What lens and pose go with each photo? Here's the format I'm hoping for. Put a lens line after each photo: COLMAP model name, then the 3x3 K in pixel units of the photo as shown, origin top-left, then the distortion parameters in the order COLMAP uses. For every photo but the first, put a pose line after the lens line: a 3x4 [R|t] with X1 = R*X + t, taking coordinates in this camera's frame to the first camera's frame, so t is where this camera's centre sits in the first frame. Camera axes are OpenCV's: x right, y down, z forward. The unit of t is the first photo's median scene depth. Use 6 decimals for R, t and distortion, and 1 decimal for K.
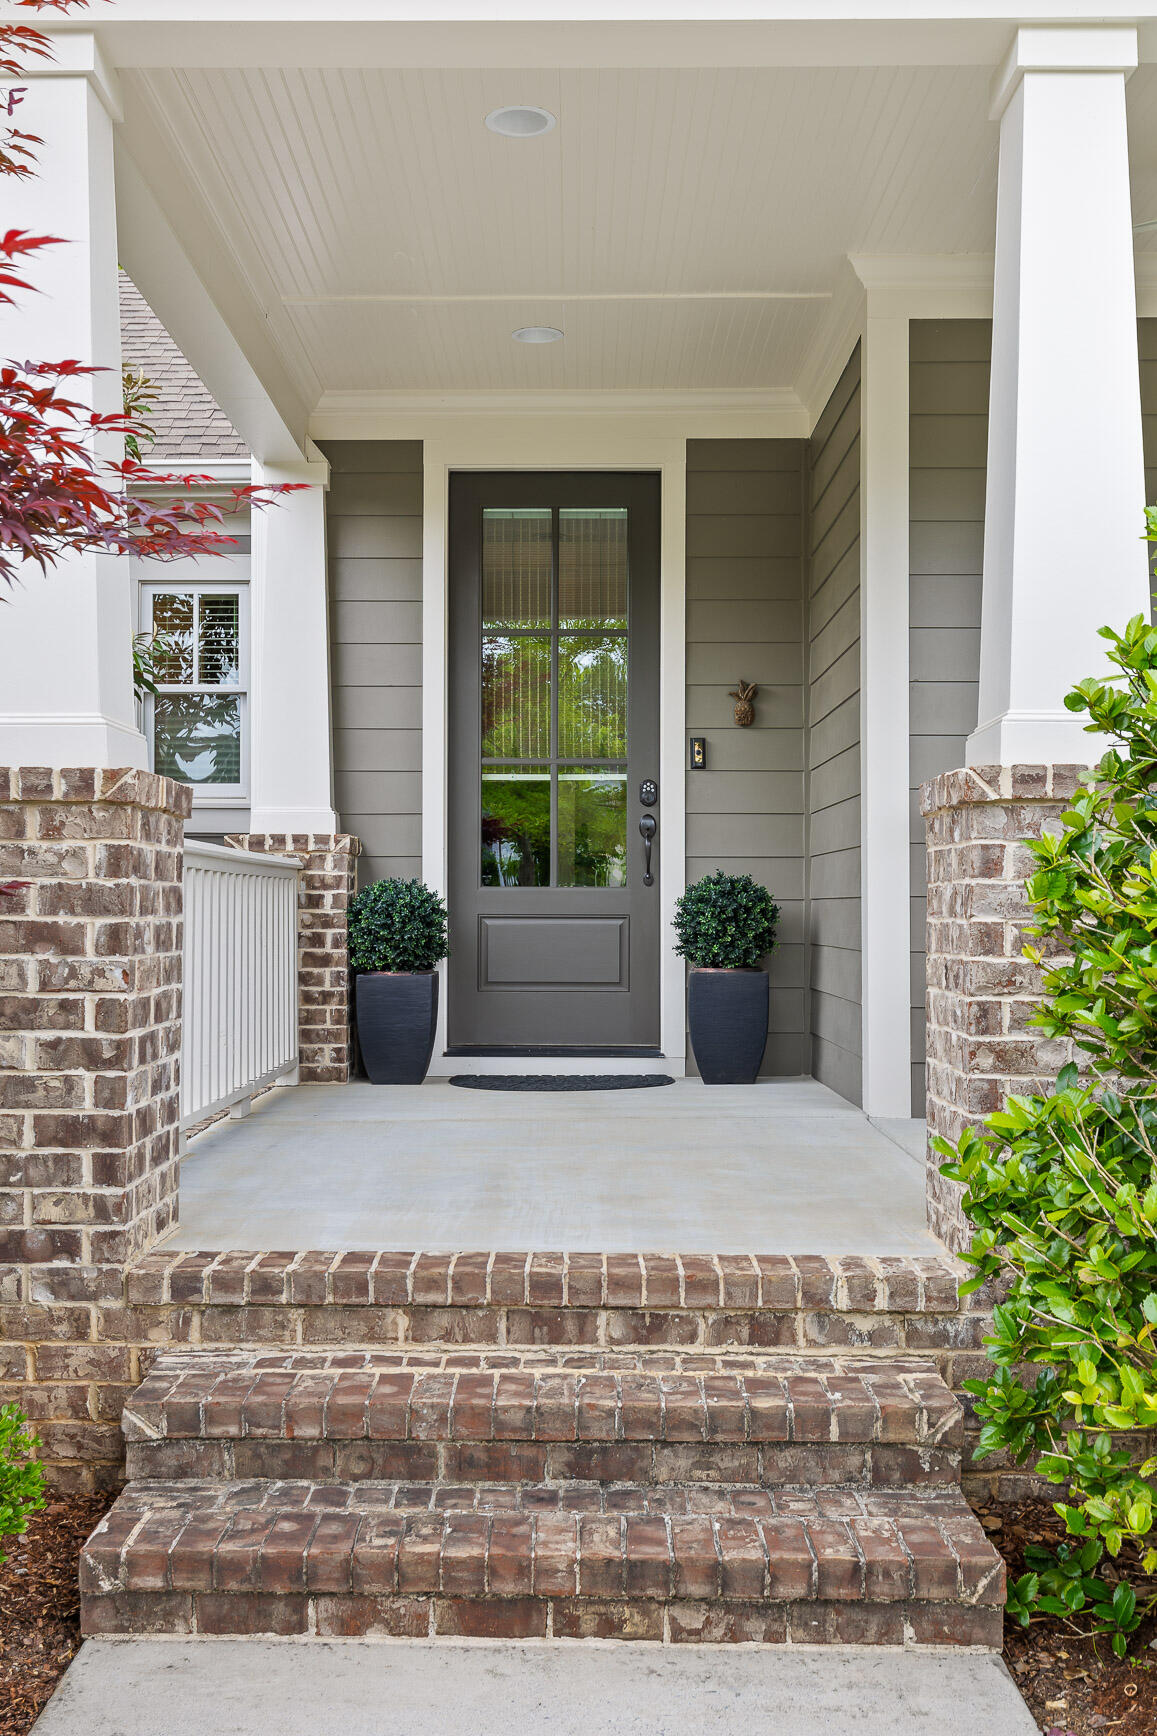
lens RADIAL K [[1770.0, 0, 578.5], [0, 1770.0, 868.0], [0, 0, 1]] dist [0.004471, -0.002041]
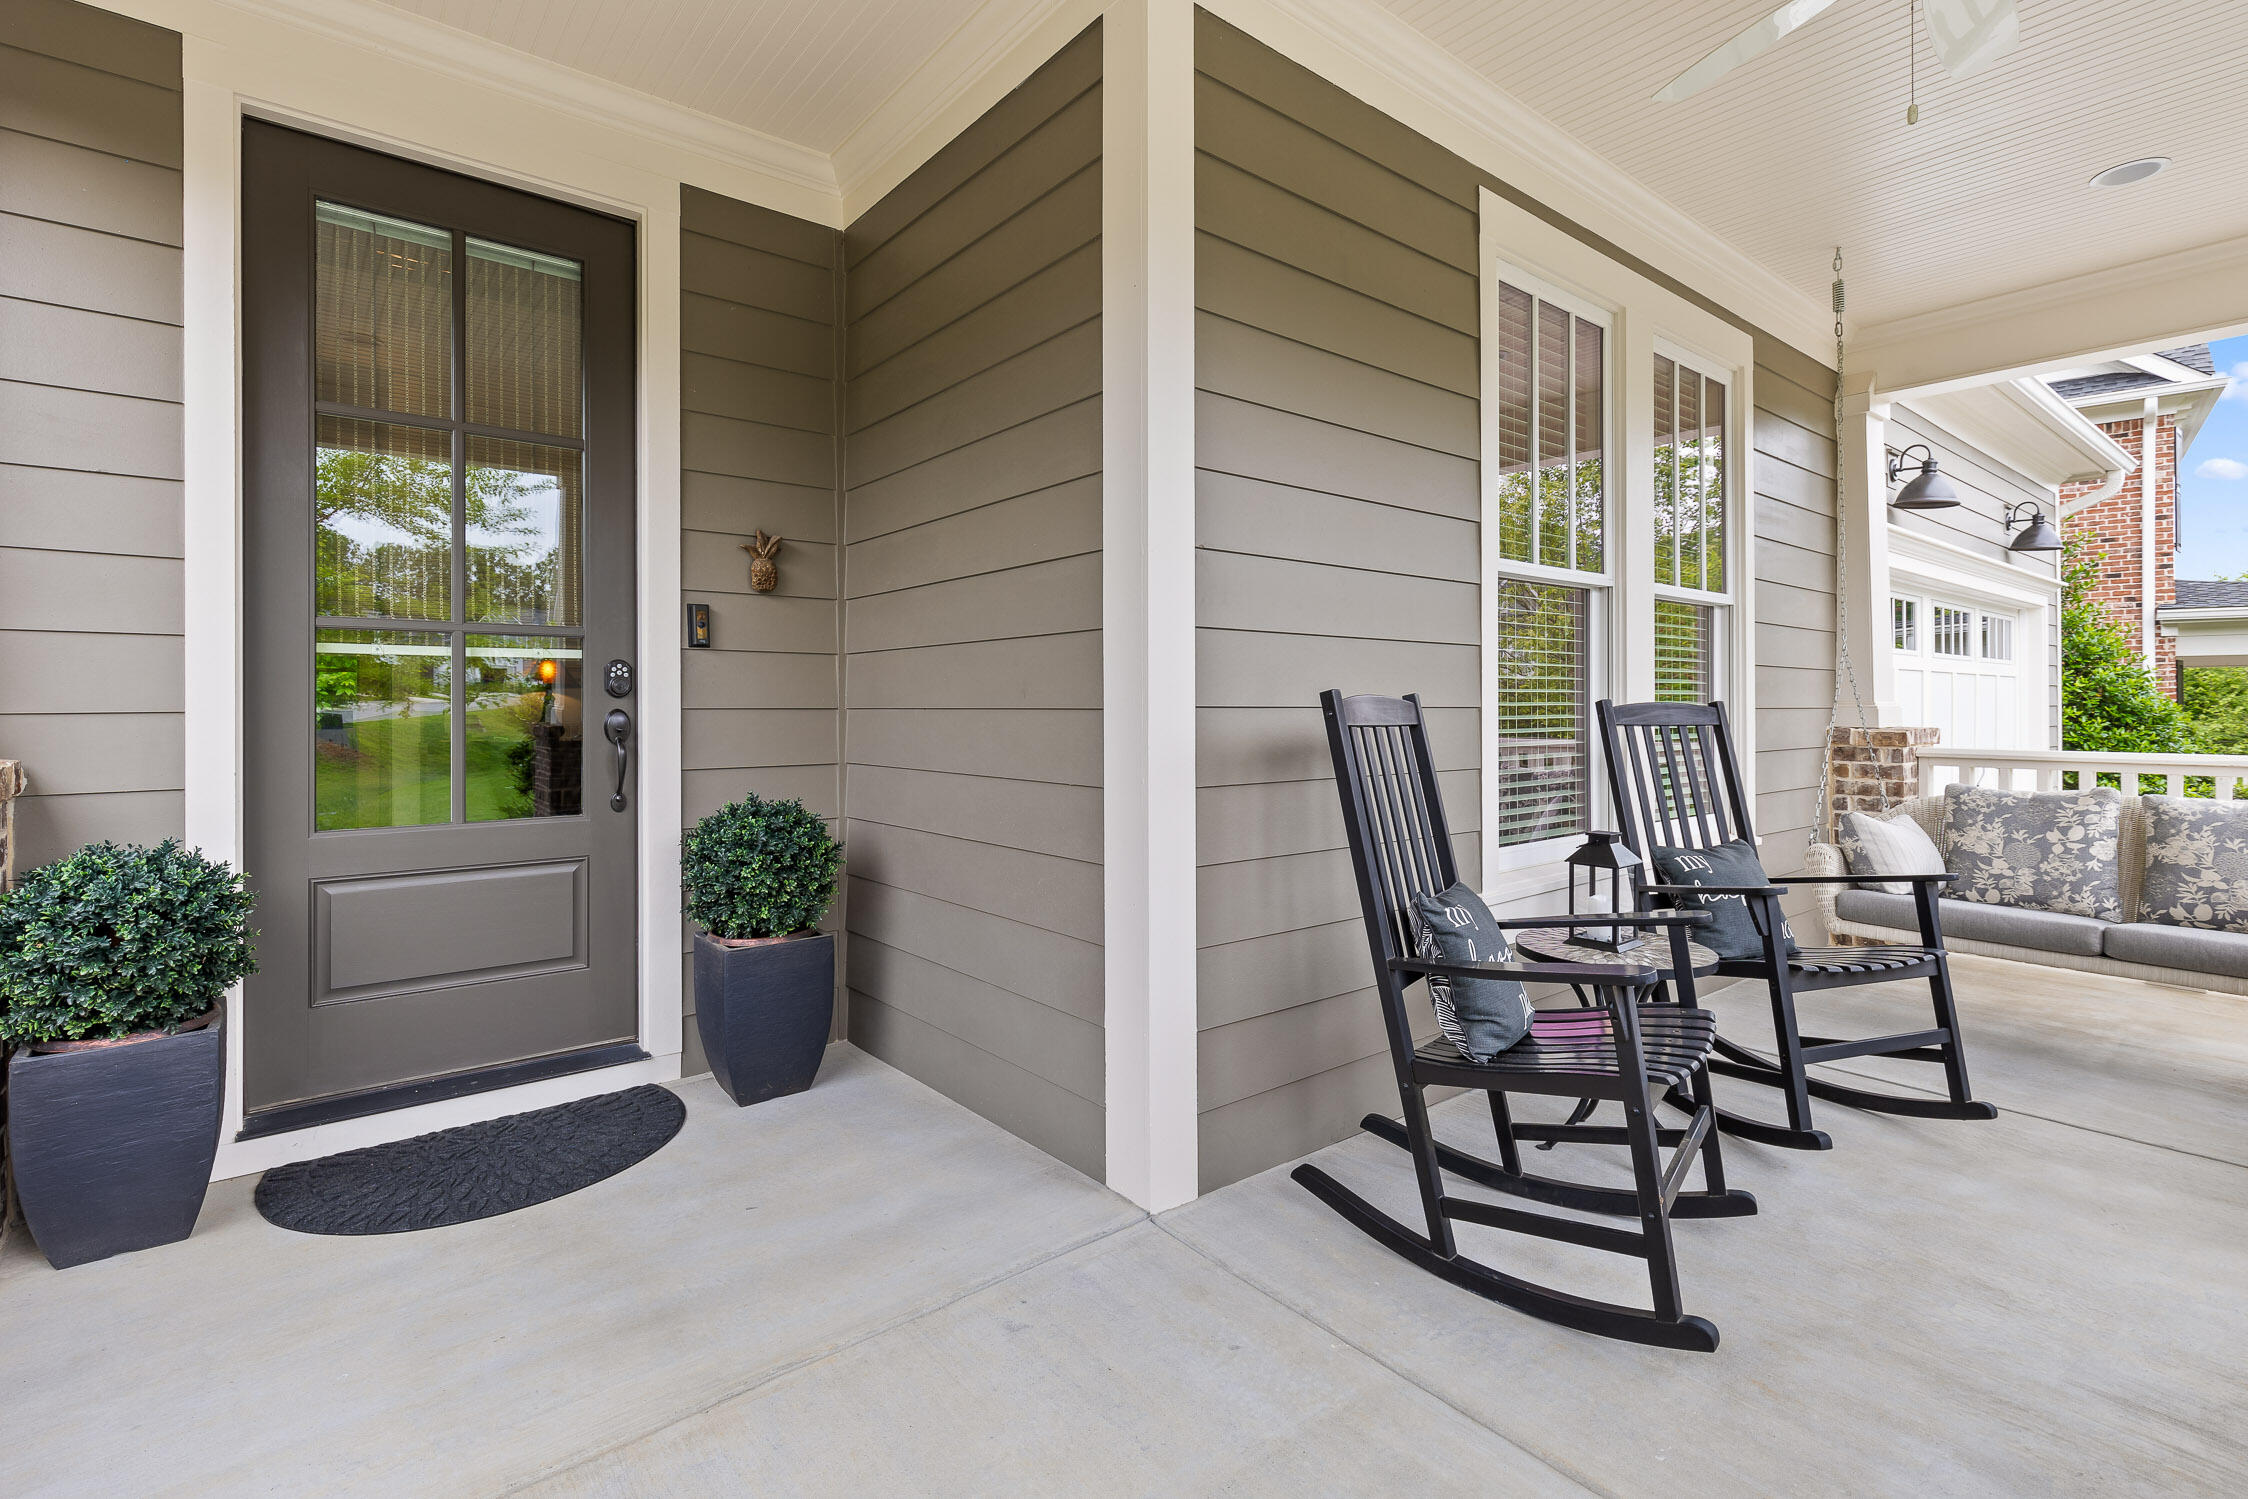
lens RADIAL K [[1037.1, 0, 1124.3], [0, 1037.1, 707.0], [0, 0, 1]] dist [0.001287, -0.000497]
pose [[0.775404, -0.001243, 0.631465, -0.065202], [-0.011181, 0.999814, 0.015697, -0.040350], [-0.631367, -0.019232, 0.775246, 0.563008]]
